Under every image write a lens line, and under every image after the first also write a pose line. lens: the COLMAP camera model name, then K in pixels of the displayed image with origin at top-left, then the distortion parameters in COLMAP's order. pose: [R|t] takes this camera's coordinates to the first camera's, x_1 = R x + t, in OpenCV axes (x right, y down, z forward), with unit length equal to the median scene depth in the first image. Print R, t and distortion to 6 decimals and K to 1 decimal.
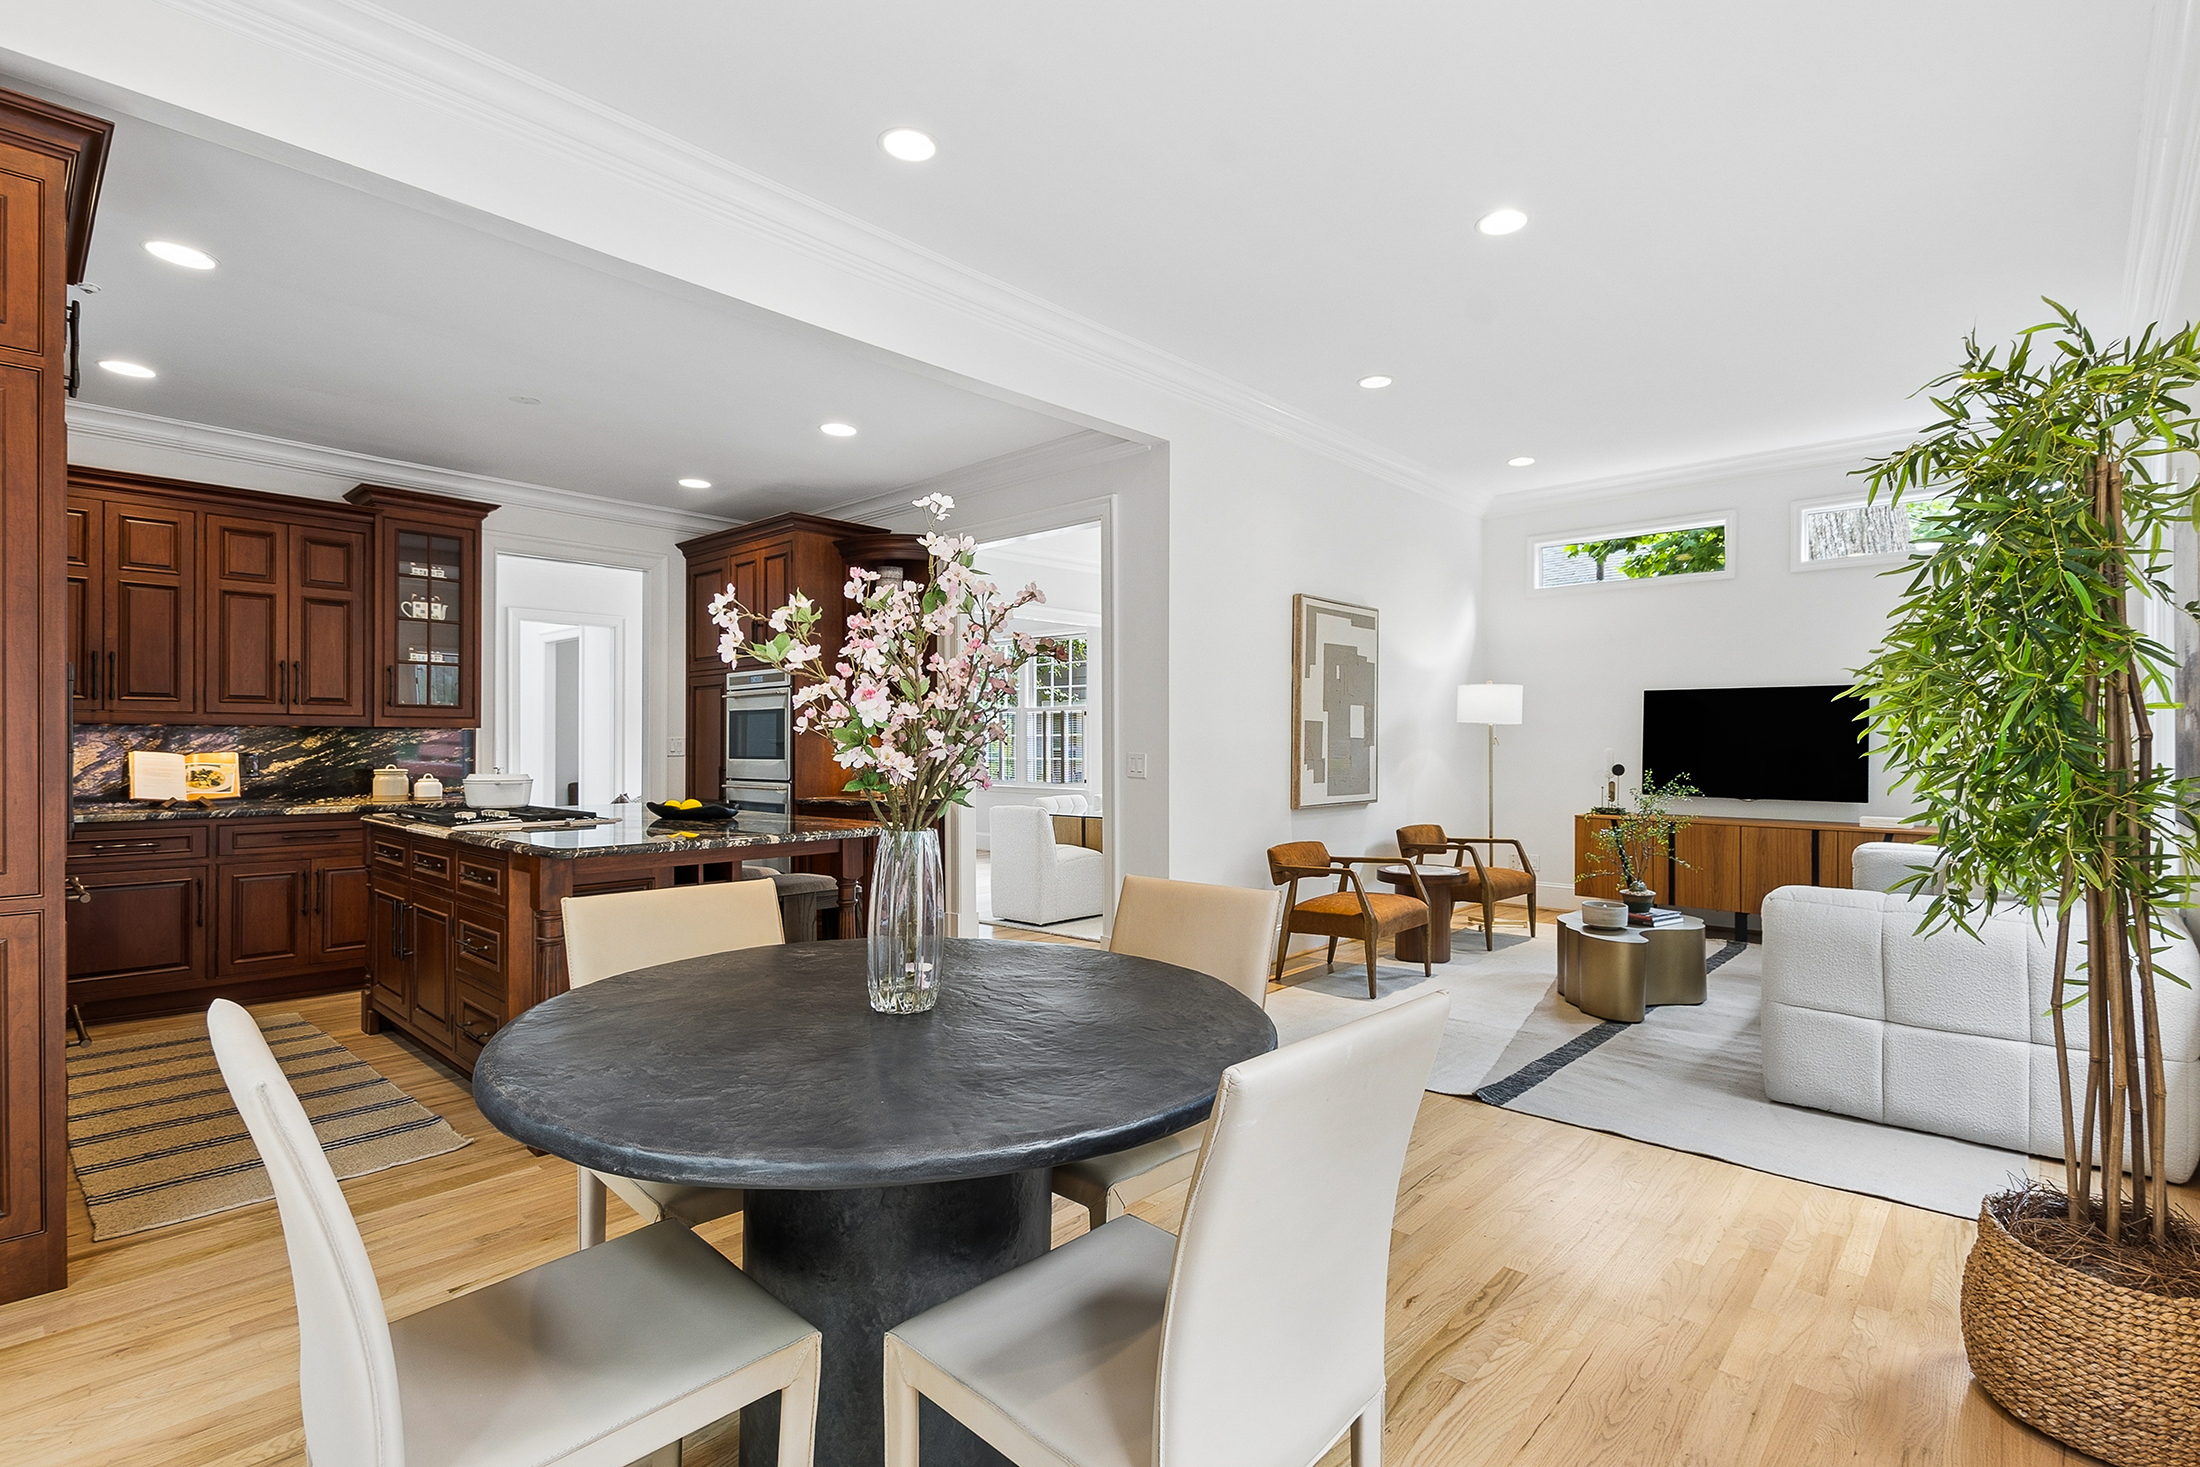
lens RADIAL K [[1038.9, 0, 1119.6], [0, 1038.9, 744.1], [0, 0, 1]] dist [0.020139, -0.007550]
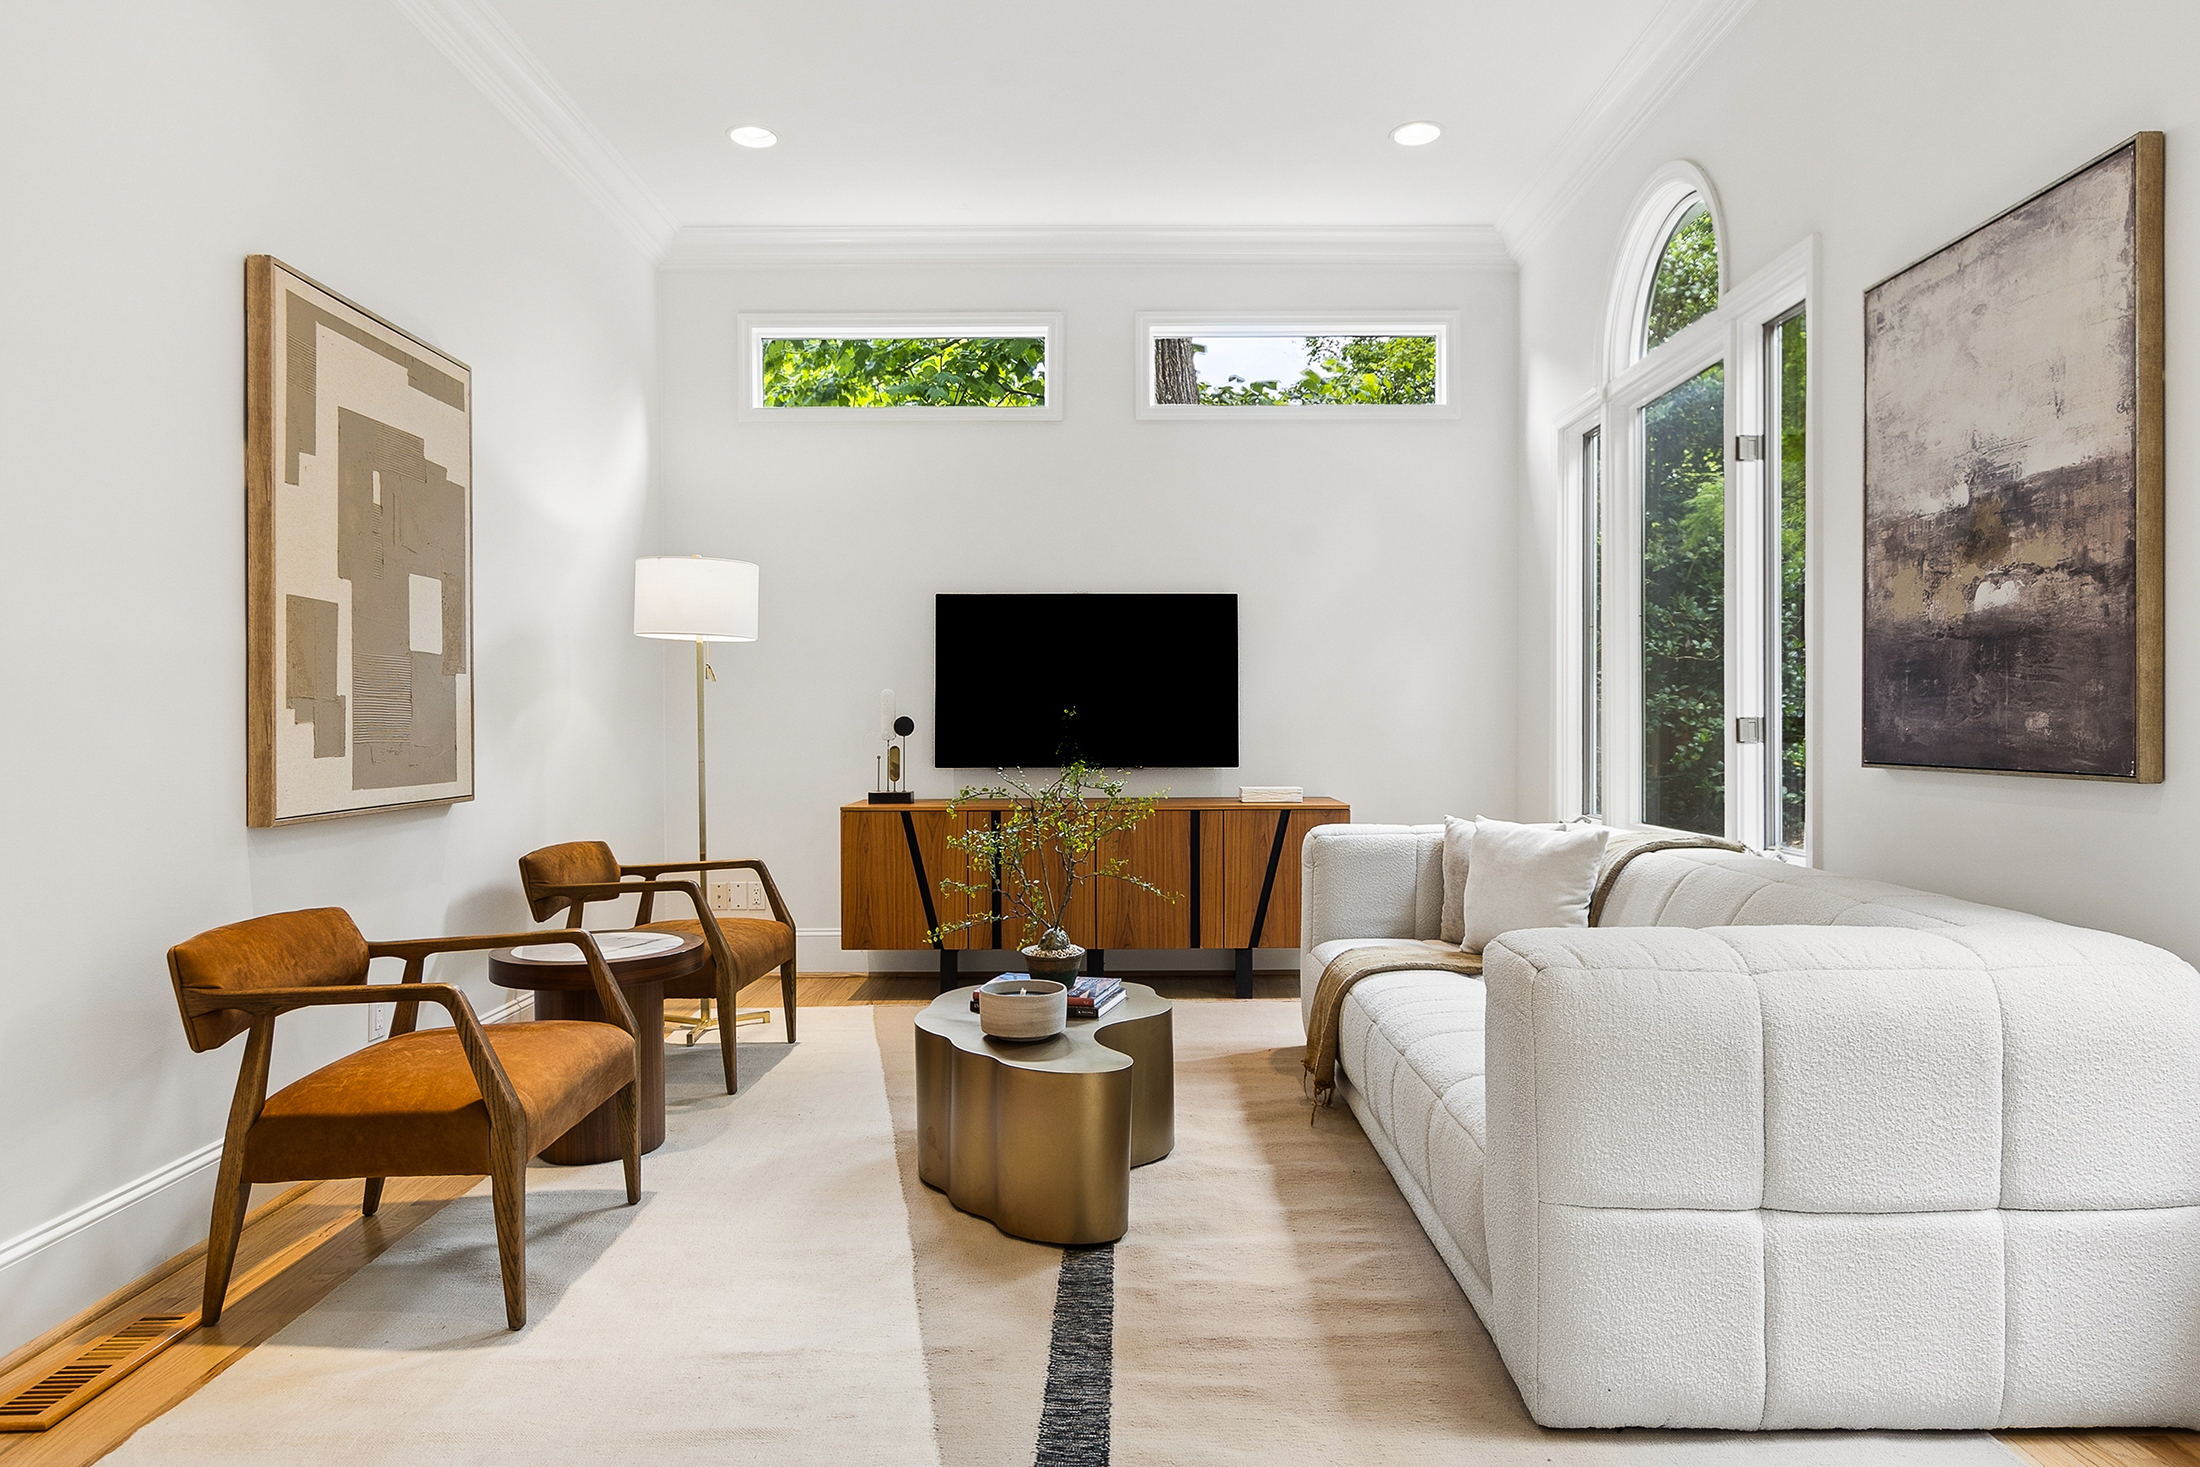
lens RADIAL K [[1330.3, 0, 1111.5], [0, 1330.3, 740.3], [0, 0, 1]] dist [0.001778, -0.000508]
pose [[0.738316, -0.014877, 0.674291, 0.072986], [0.006866, 0.999871, 0.014543, 0.026881], [-0.674420, -0.006108, 0.738322, 0.443705]]
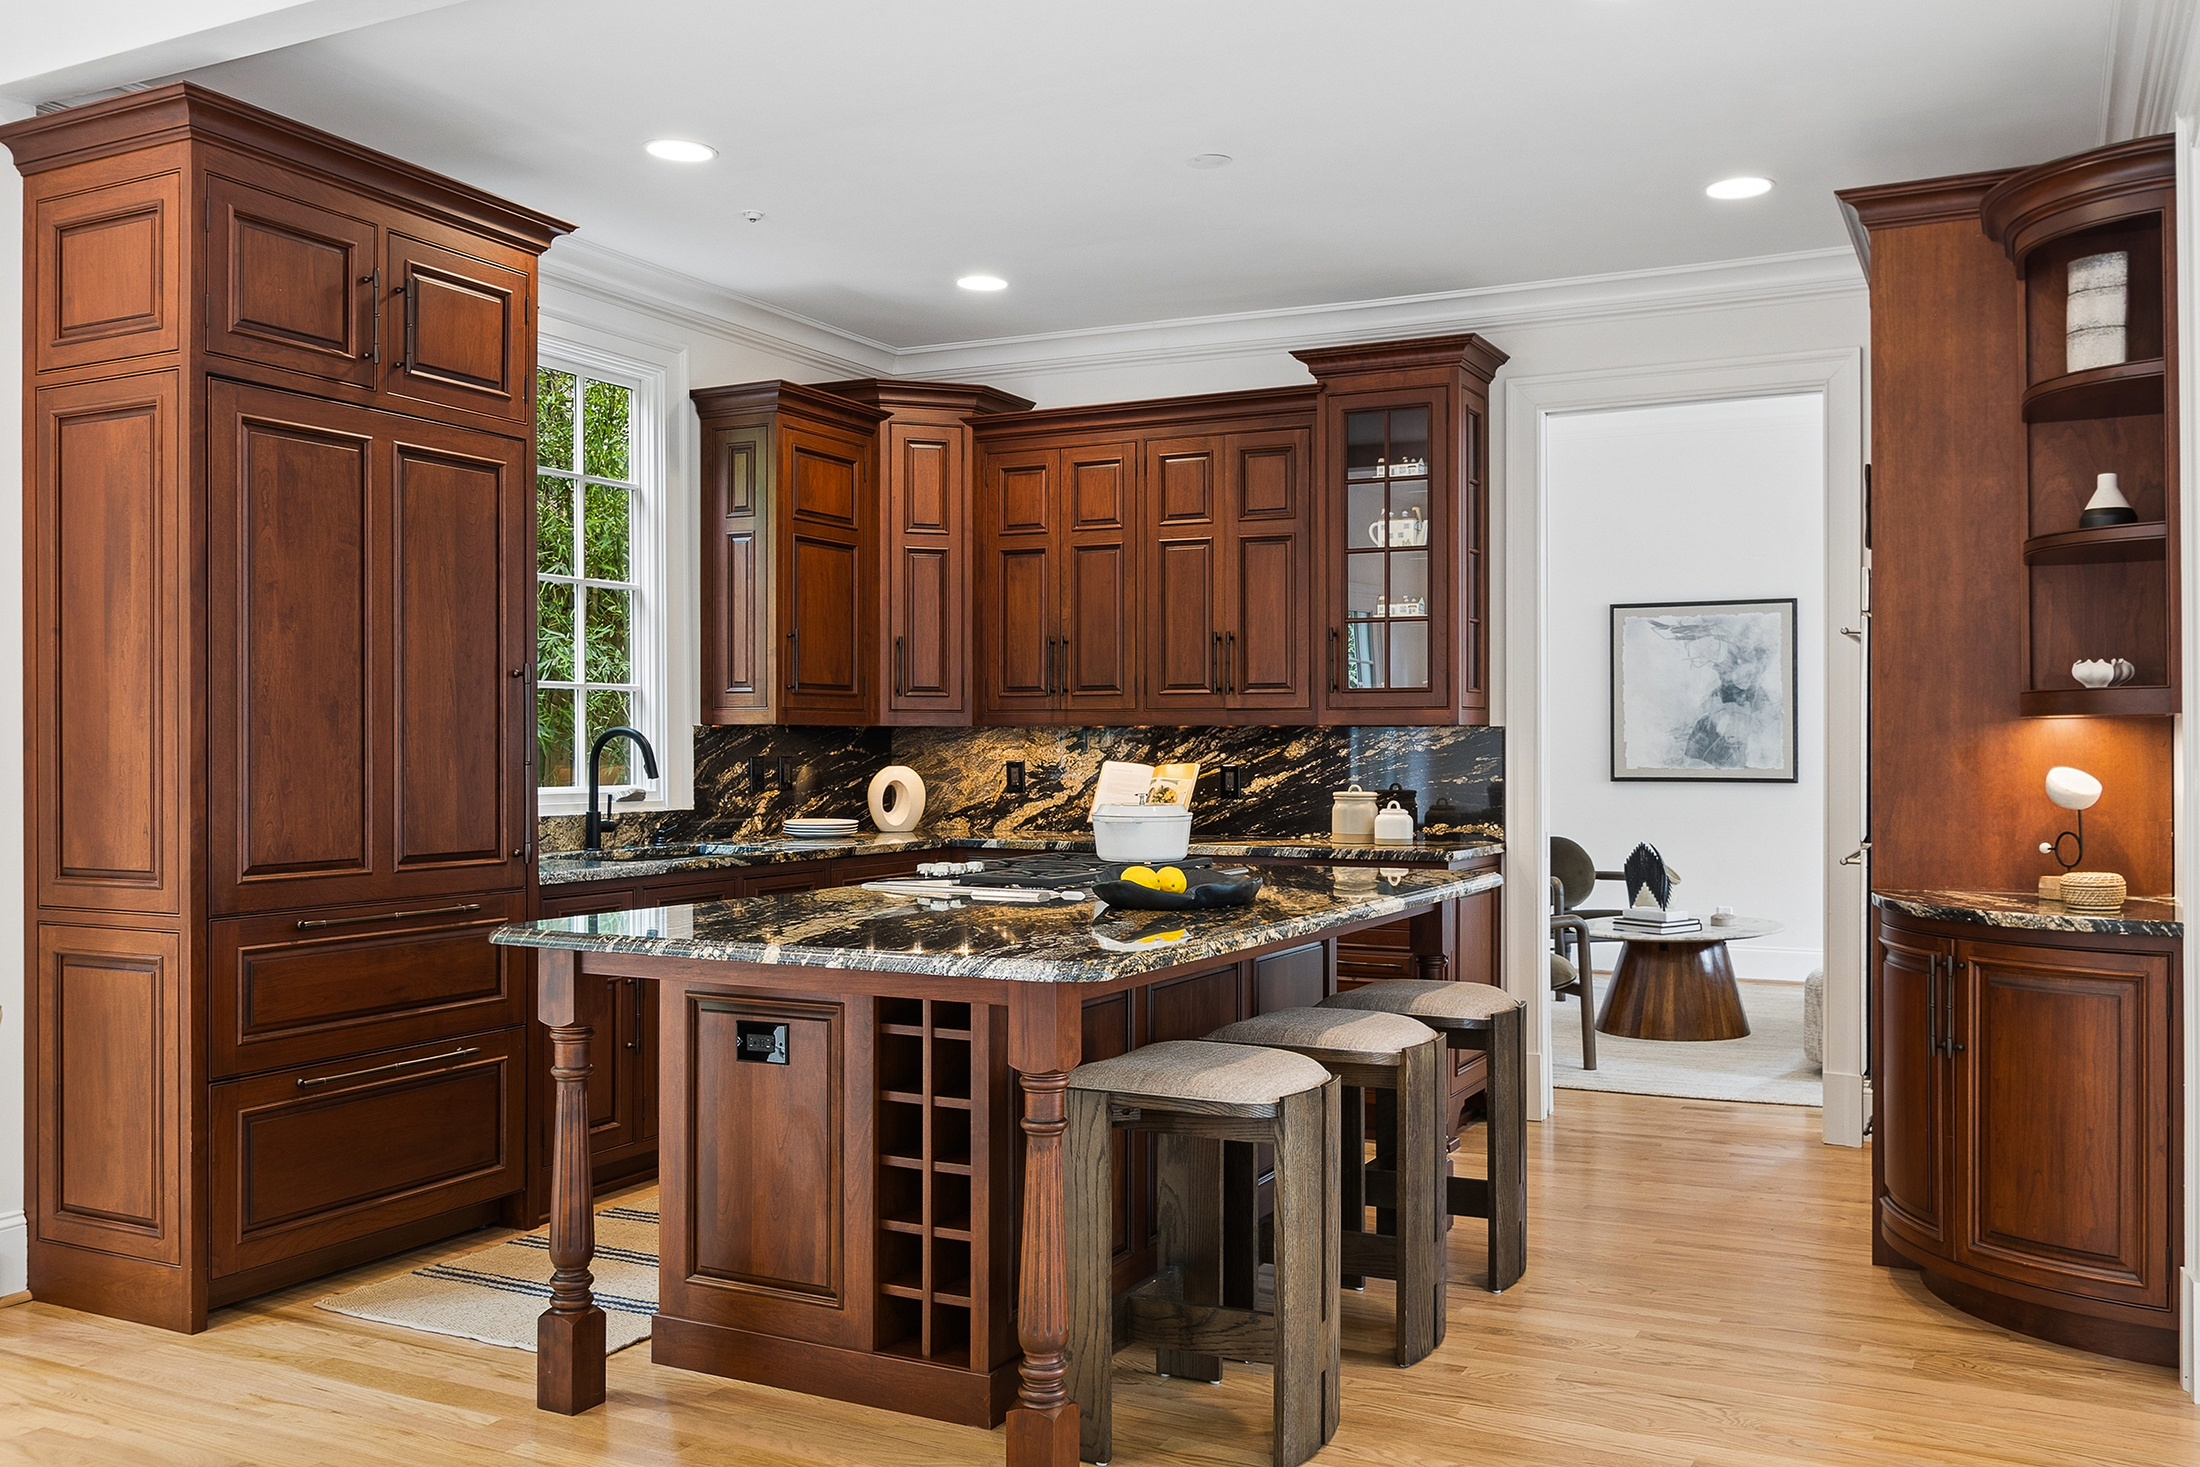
lens RADIAL K [[1833.2, 0, 1110.6], [0, 1833.2, 735.5], [0, 0, 1]] dist [-0.014535, 0.027343]
pose [[0.262119, -0.006306, -0.965015, 0.328120], [0.001754, 0.999980, -0.006058, -0.003429], [0.965034, -0.000104, 0.262125, 0.564674]]
